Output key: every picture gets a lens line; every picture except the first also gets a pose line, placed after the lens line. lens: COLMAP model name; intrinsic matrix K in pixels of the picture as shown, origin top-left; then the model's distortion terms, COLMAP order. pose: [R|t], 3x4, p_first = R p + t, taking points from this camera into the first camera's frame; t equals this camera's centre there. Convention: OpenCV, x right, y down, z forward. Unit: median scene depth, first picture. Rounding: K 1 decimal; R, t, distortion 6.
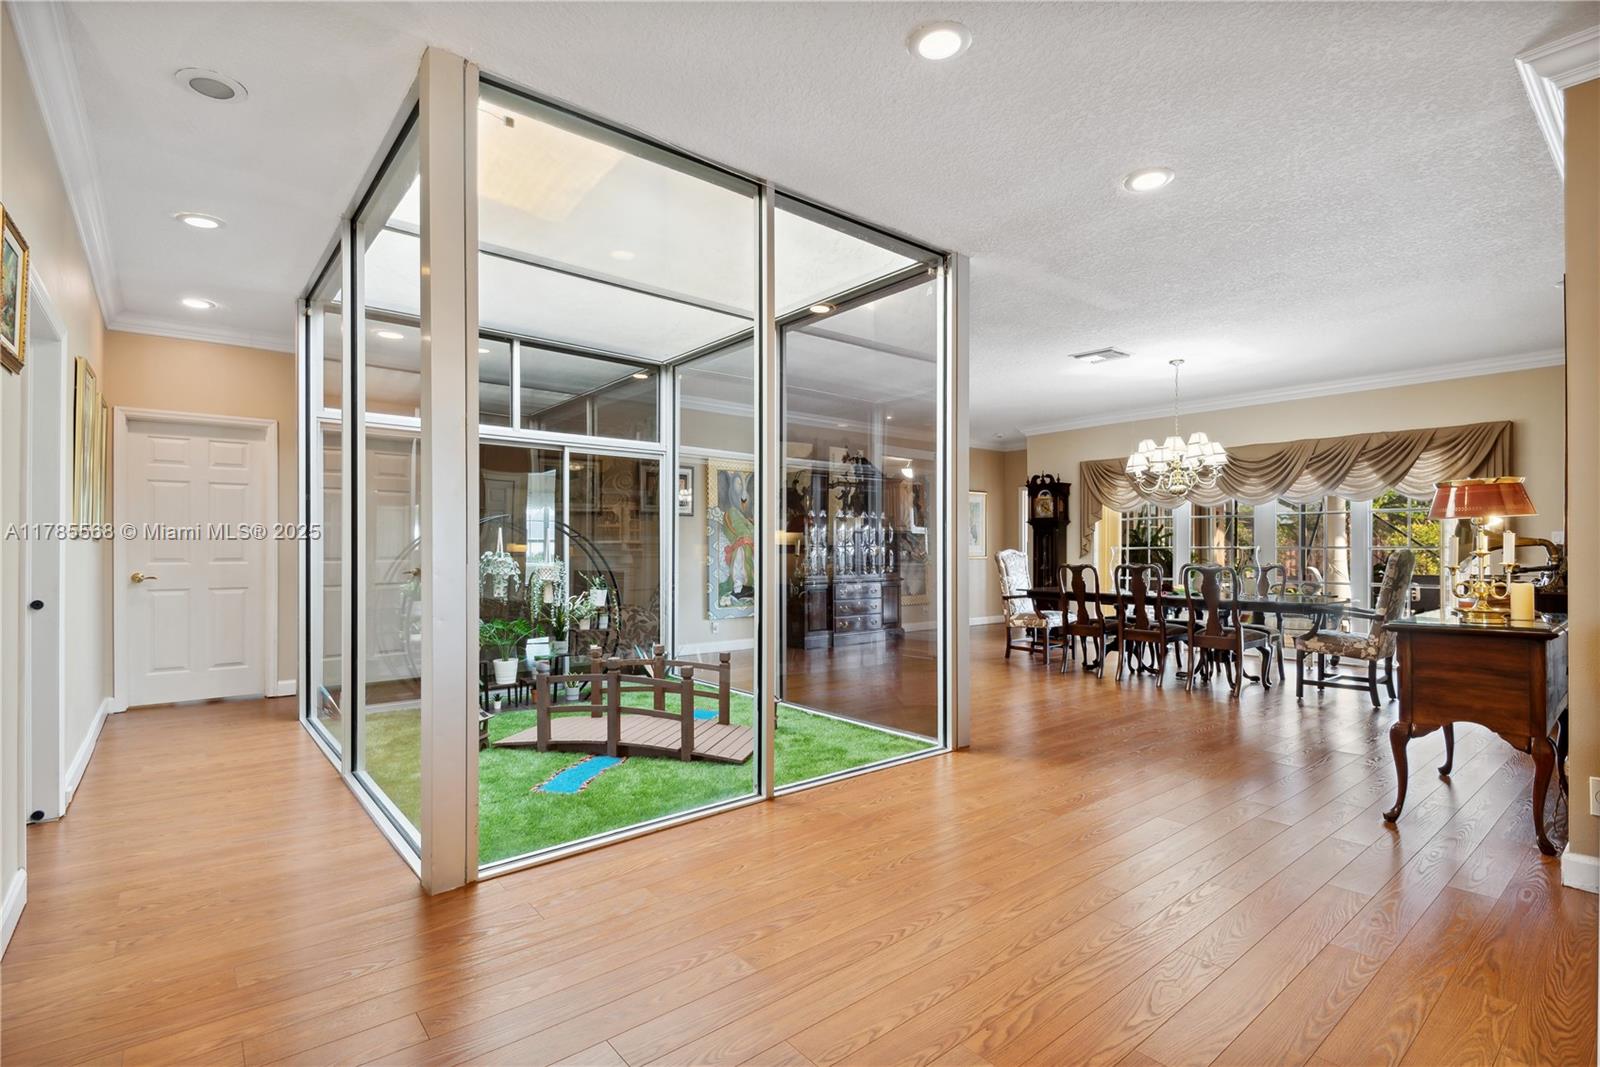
lens RADIAL K [[742.3, 0, 786.6], [0, 742.3, 548.9], [0, 0, 1]] dist [-0.001188, -0.000867]
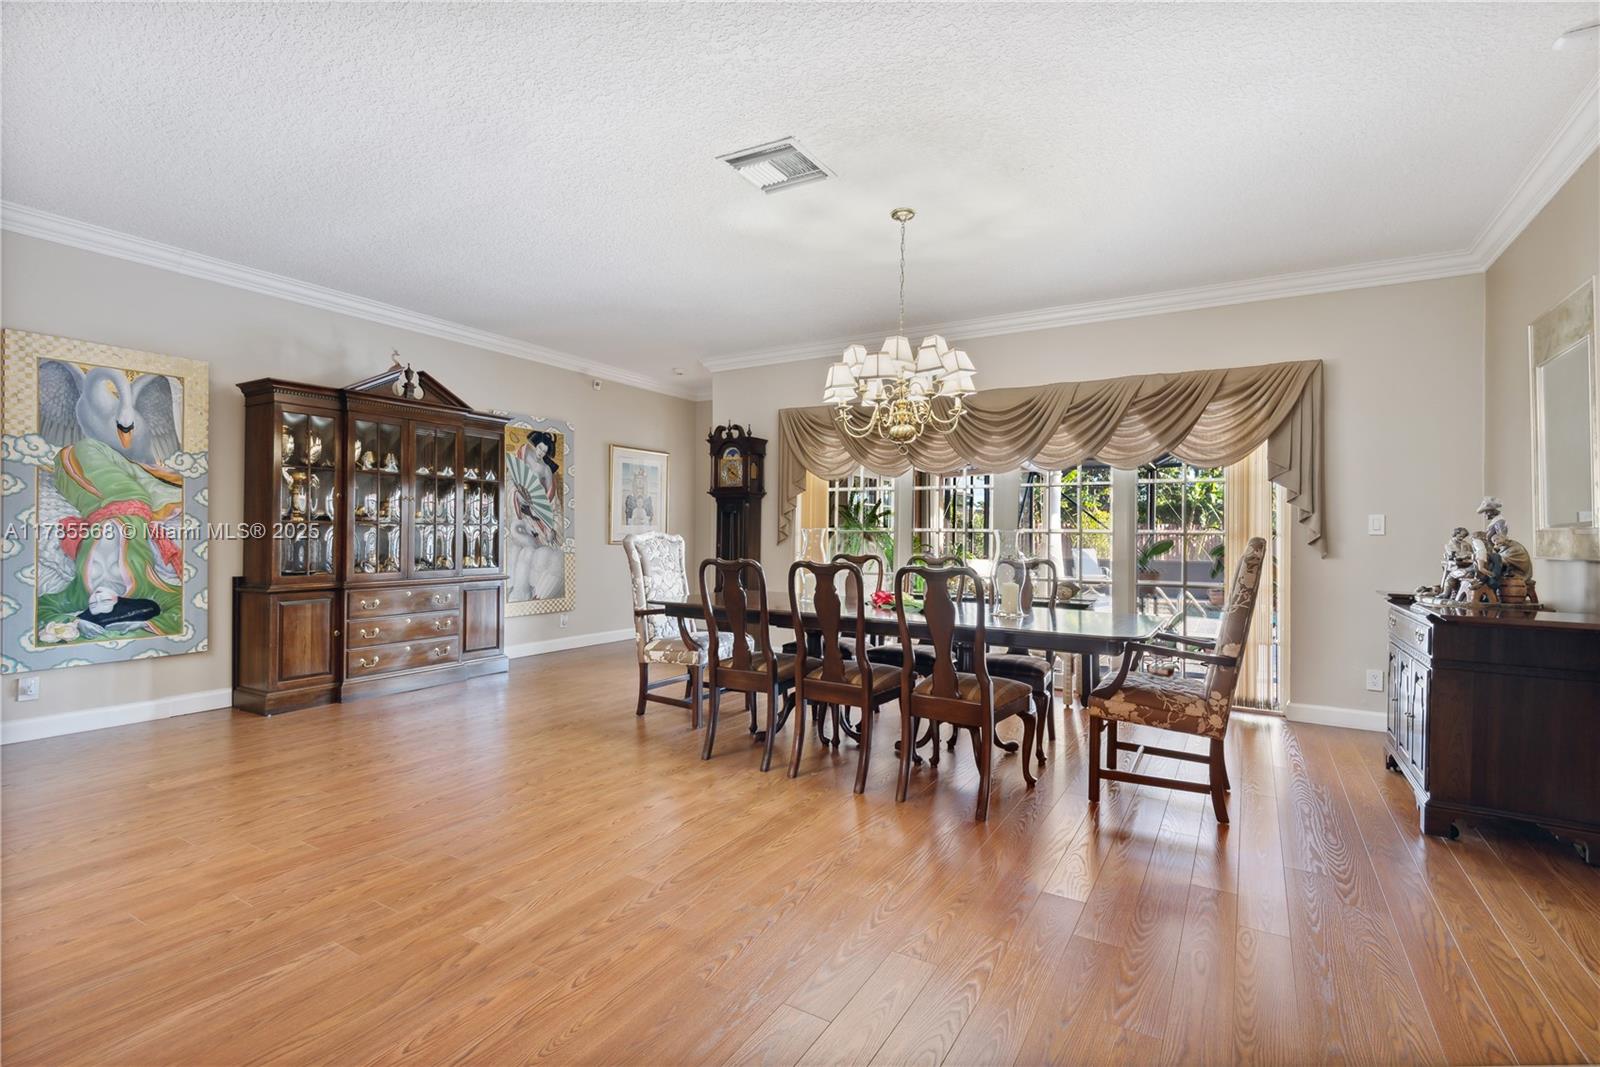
lens RADIAL K [[747.0, 0, 796.9], [0, 747.0, 531.0], [0, 0, 1]] dist [0.033996, -0.022512]
pose [[0.939866, 0.012075, 0.341329, 0.205181], [-0.012445, 0.999922, -0.001105, -0.000479], [-0.341316, -0.003210, 0.939943, 0.389915]]
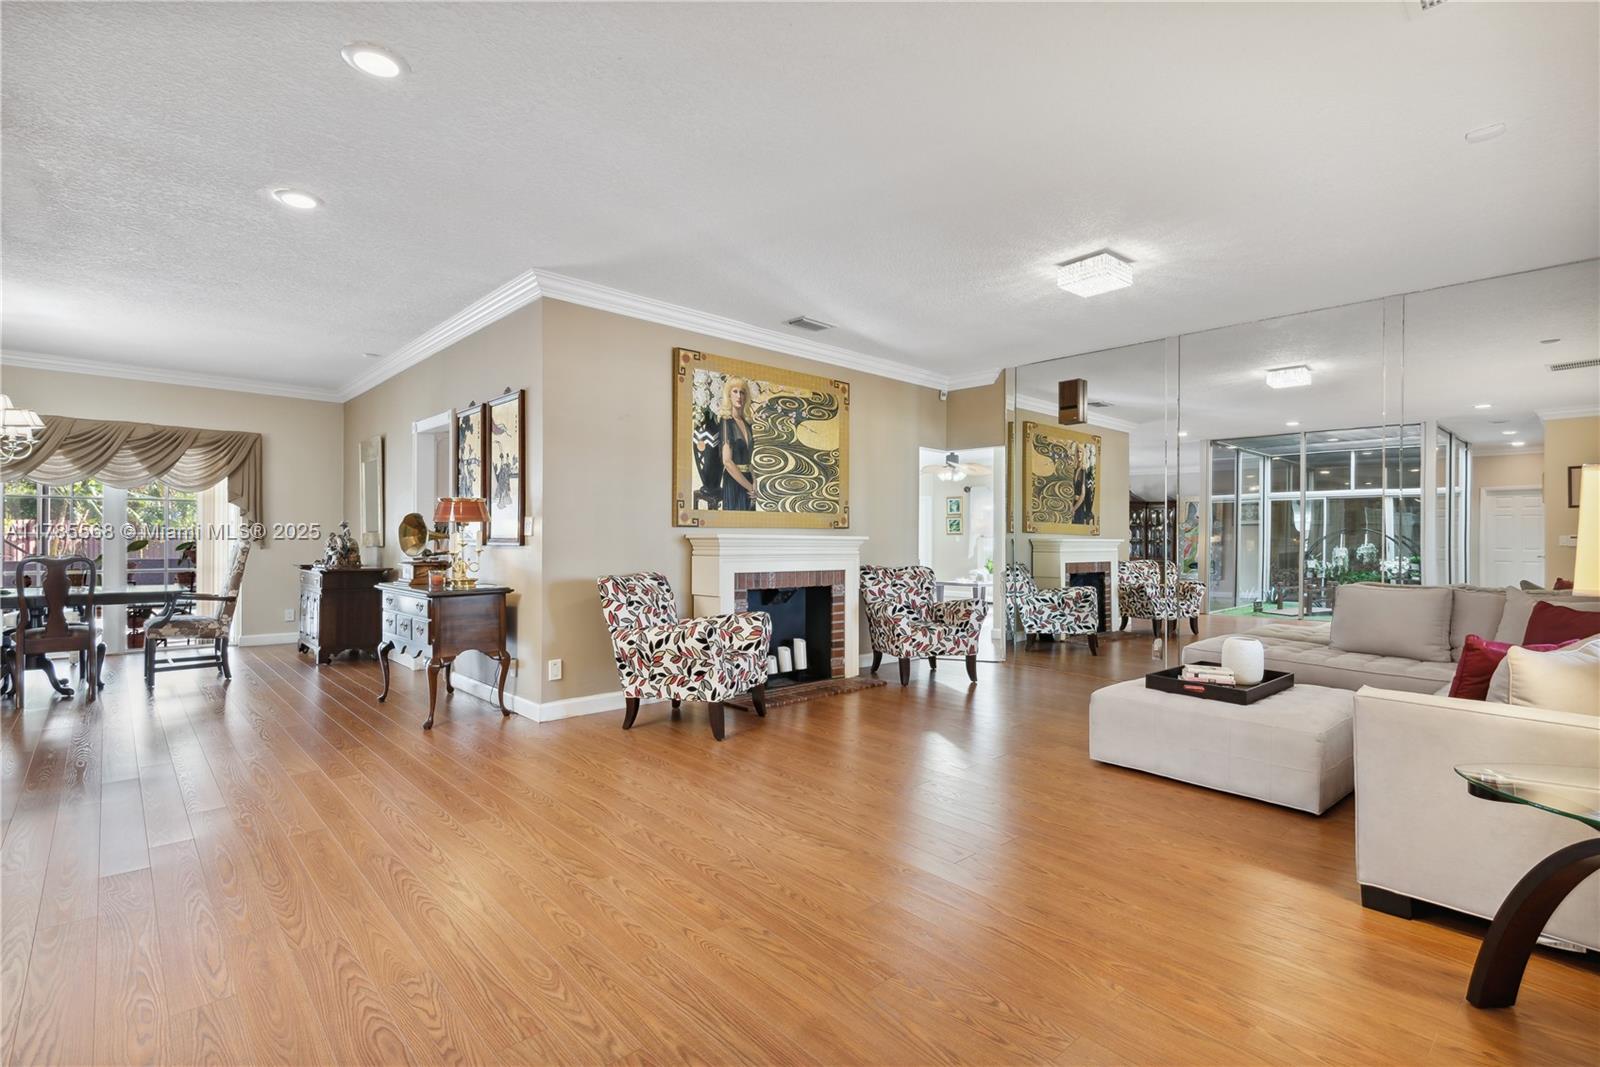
lens RADIAL K [[747.0, 0, 796.9], [0, 747.0, 531.0], [0, 0, 1]] dist [0.033996, -0.022512]
pose [[-0.057998, 0.010851, 0.998258, -0.268346], [-0.009841, 0.999886, -0.011440, -0.004407], [-0.998268, -0.010487, -0.057884, 0.139741]]
